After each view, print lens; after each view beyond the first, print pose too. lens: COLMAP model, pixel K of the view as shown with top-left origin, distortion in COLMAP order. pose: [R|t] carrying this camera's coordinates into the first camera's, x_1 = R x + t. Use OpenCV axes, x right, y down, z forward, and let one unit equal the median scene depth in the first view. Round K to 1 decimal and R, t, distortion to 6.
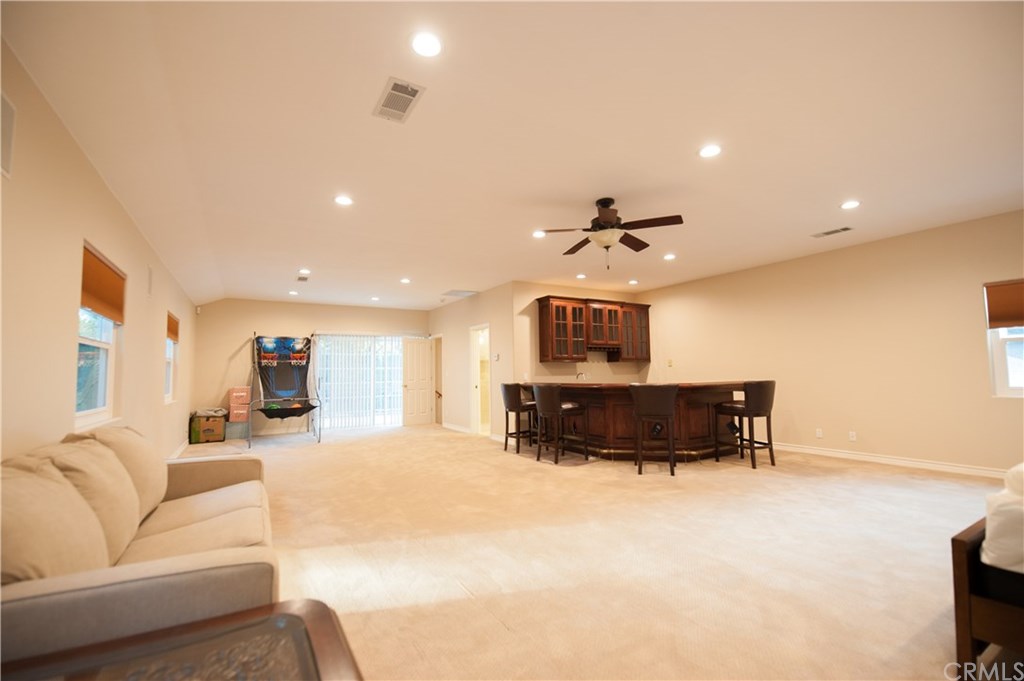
lens RADIAL K [[445.9, 0, 514.8], [0, 445.9, 337.9], [0, 0, 1]] dist [-0.013991, -0.002168]
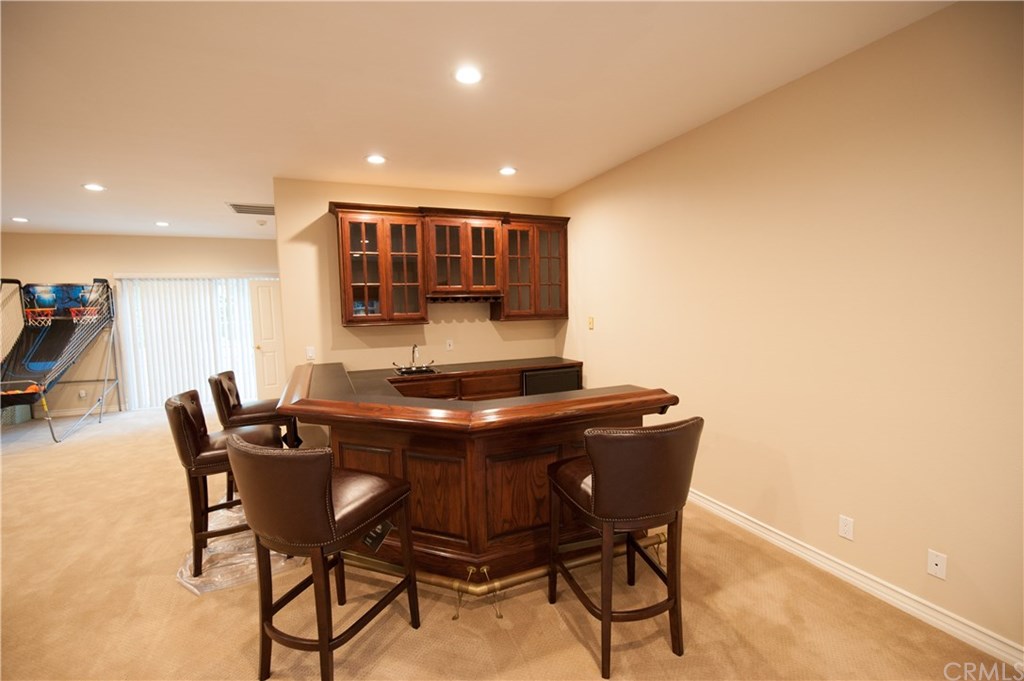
lens RADIAL K [[445.9, 0, 509.0], [0, 445.9, 344.9], [0, 0, 1]] dist [-0.013991, -0.002168]
pose [[0.991094, 0.004989, -0.133072, 0.316910], [0.017264, 0.986051, 0.165547, -0.010771], [0.132042, -0.166370, 0.977183, 0.432270]]
